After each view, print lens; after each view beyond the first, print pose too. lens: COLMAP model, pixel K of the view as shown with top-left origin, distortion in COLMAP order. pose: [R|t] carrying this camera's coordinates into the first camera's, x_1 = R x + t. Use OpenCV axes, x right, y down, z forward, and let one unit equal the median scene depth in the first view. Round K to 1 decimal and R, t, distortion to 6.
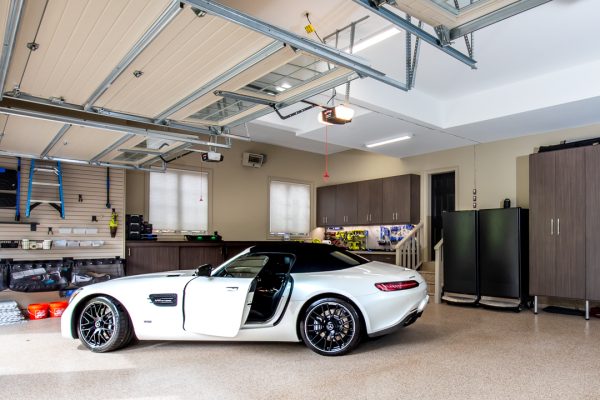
lens RADIAL K [[473.3, 0, 299.6], [0, 473.3, 235.6], [0, 0, 1]] dist [-0.001225, -0.000764]
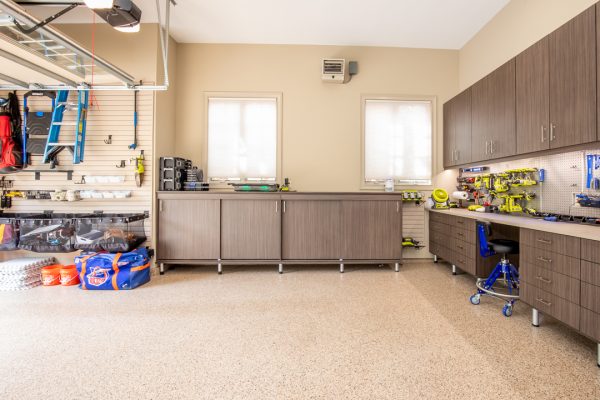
lens RADIAL K [[282.4, 0, 336.2], [0, 282.4, 186.0], [0, 0, 1]] dist [-0.001067, -0.000231]
pose [[0.861573, -0.005390, -0.507605, 0.113686], [0.003644, 0.999984, -0.004432, 0.005016], [0.507621, 0.001968, 0.861578, 0.700860]]
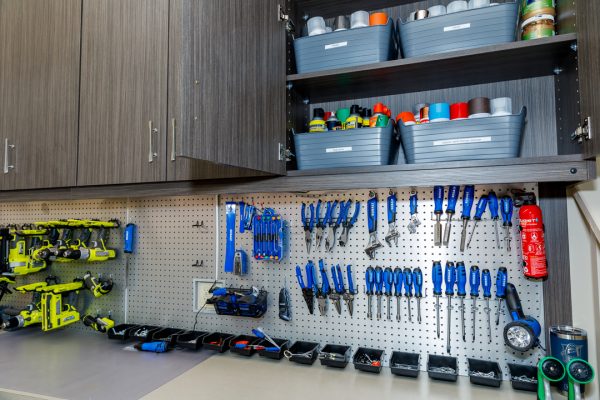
lens RADIAL K [[392.6, 0, 300.0], [0, 392.6, 200.0], [0, 0, 1]] dist [0.005433, -0.002354]
pose [[0.813053, 0.024503, 0.581674, 0.108709], [0.005993, 0.998709, -0.050449, -0.011615], [-0.582159, 0.044504, 0.811856, 0.849737]]
